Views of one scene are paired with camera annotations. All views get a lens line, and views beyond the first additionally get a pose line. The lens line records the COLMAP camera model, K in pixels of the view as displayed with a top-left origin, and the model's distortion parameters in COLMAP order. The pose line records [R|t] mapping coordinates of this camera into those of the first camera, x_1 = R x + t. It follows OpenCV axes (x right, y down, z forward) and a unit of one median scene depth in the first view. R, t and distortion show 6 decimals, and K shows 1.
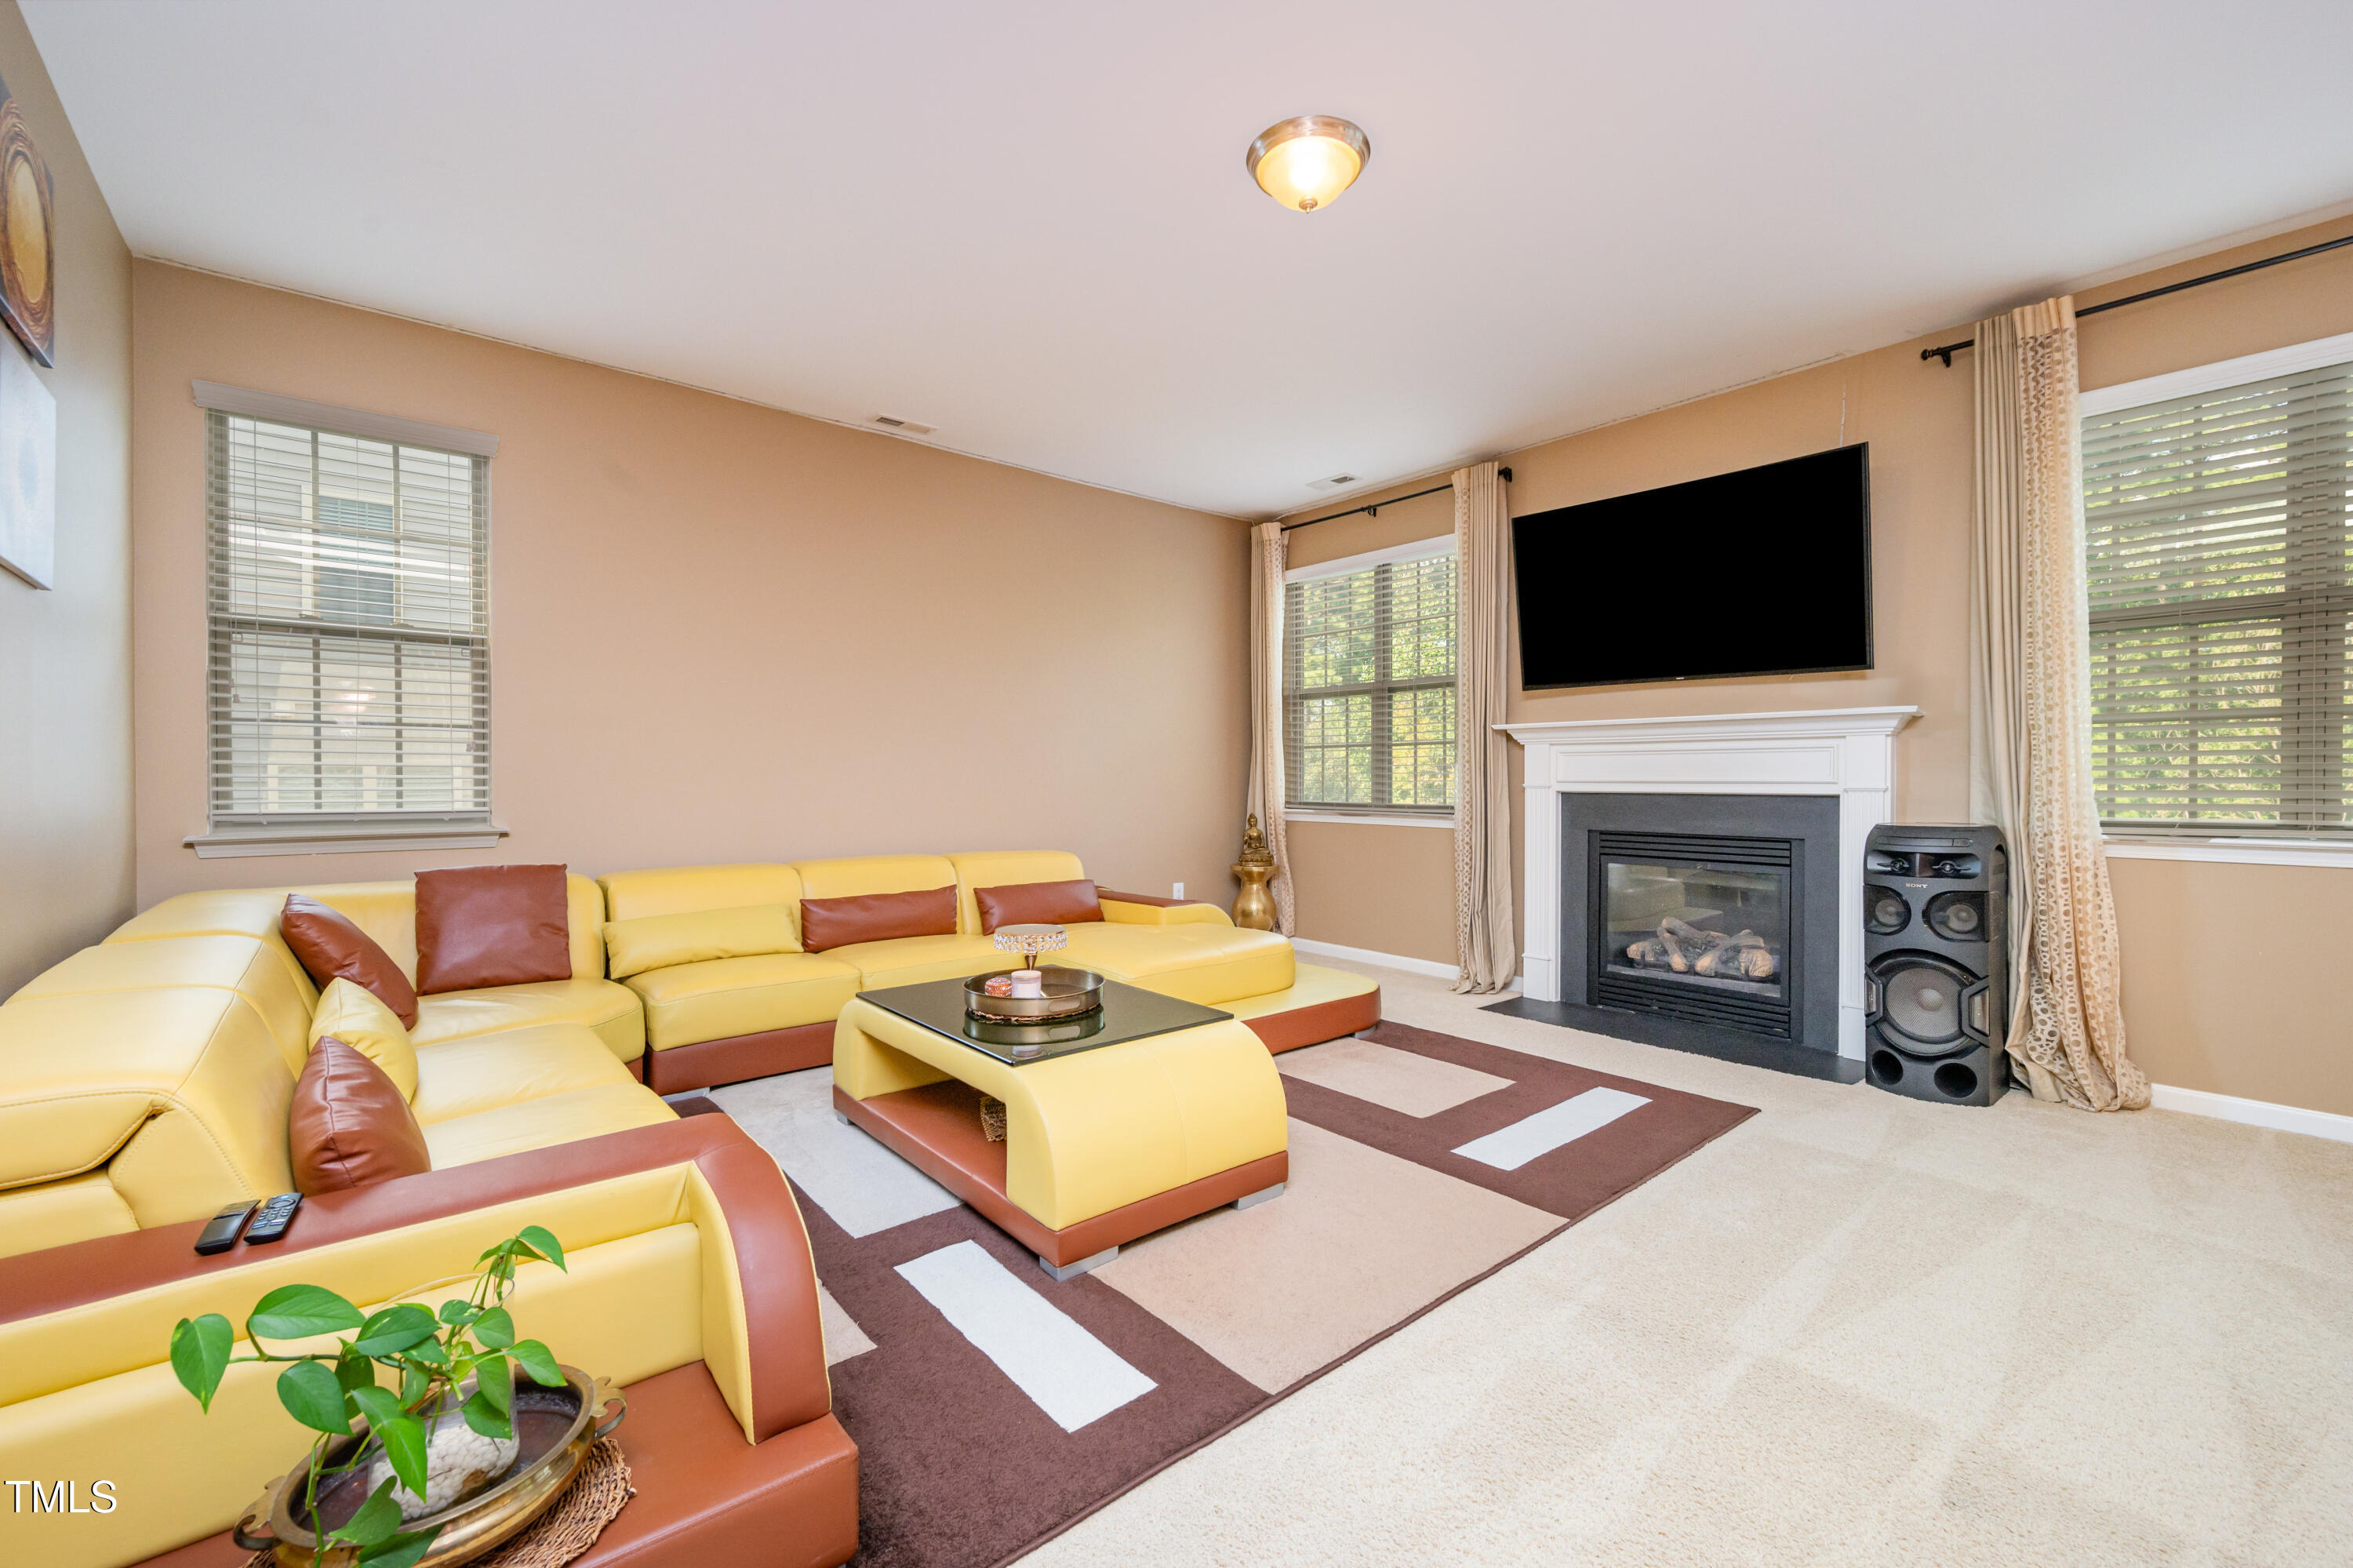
lens RADIAL K [[970.0, 0, 1192.3], [0, 970.0, 780.2], [0, 0, 1]] dist [-0.001618, 0.000188]
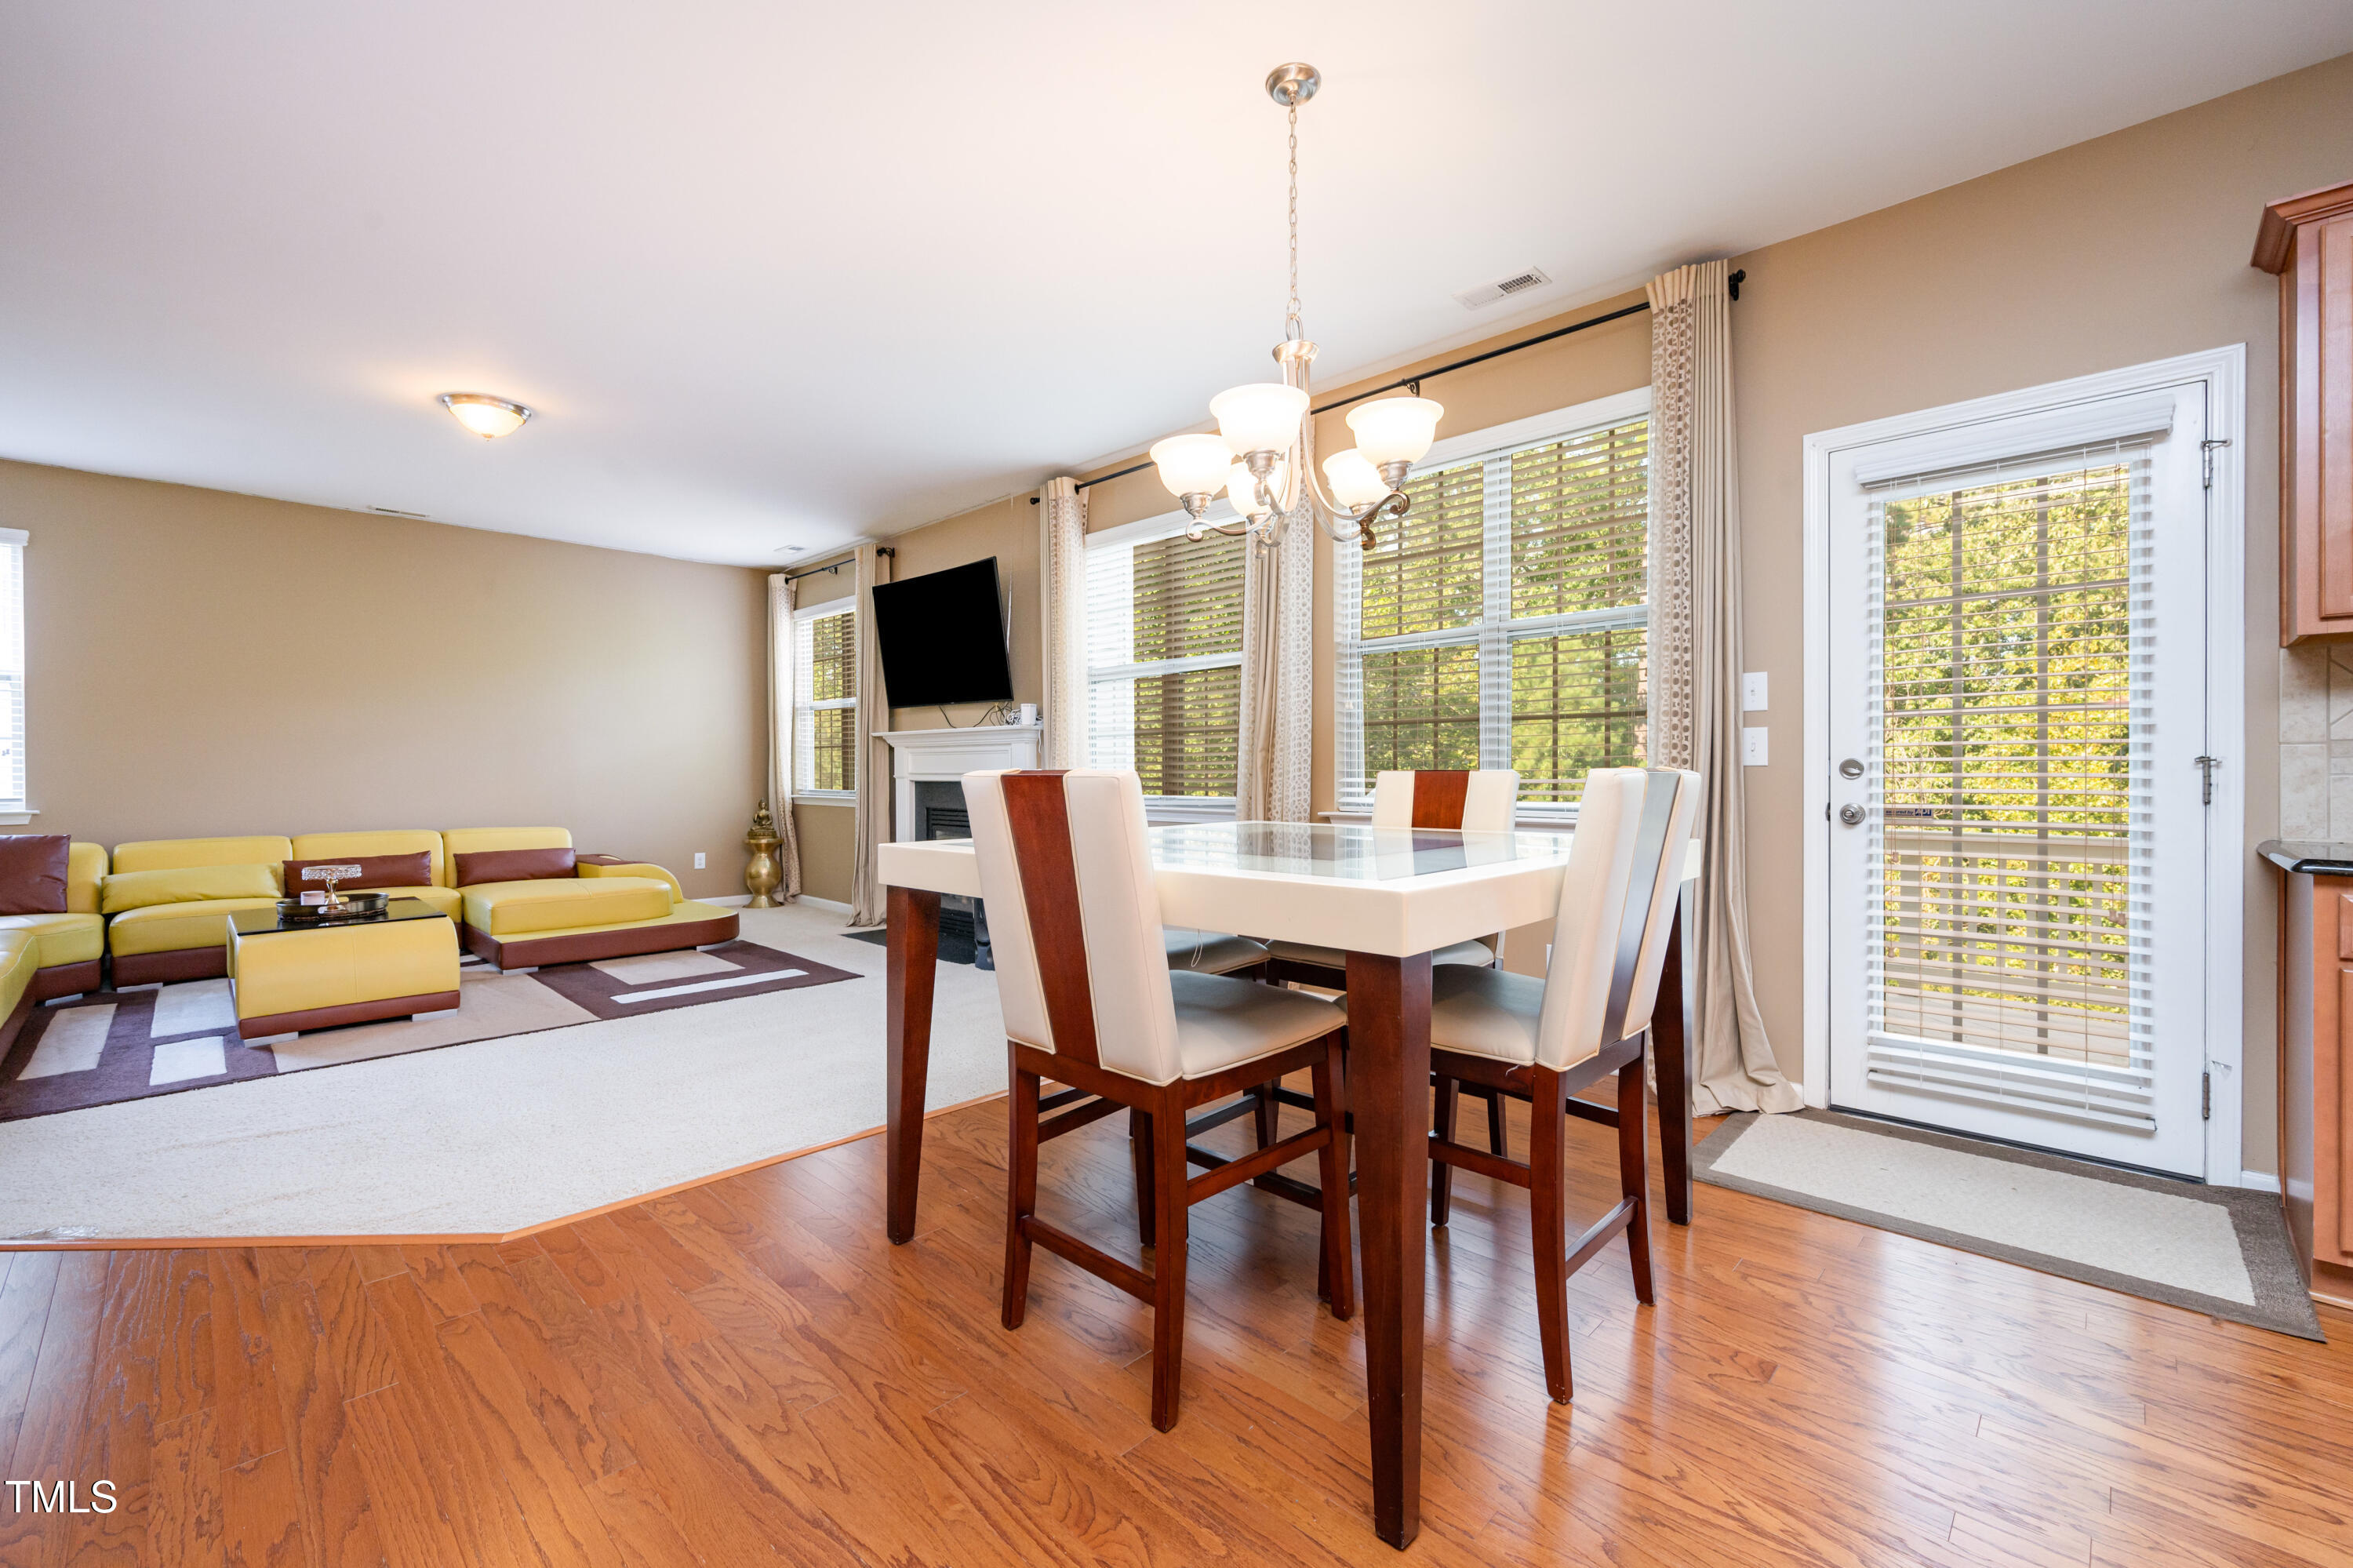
lens RADIAL K [[970.0, 0, 1164.9], [0, 970.0, 775.4], [0, 0, 1]] dist [-0.001618, 0.000188]
pose [[0.996001, -0.007732, 0.089006, 0.600657], [0.006893, 0.999929, 0.009730, -0.006880], [-0.089075, -0.009078, 0.995984, -0.425379]]
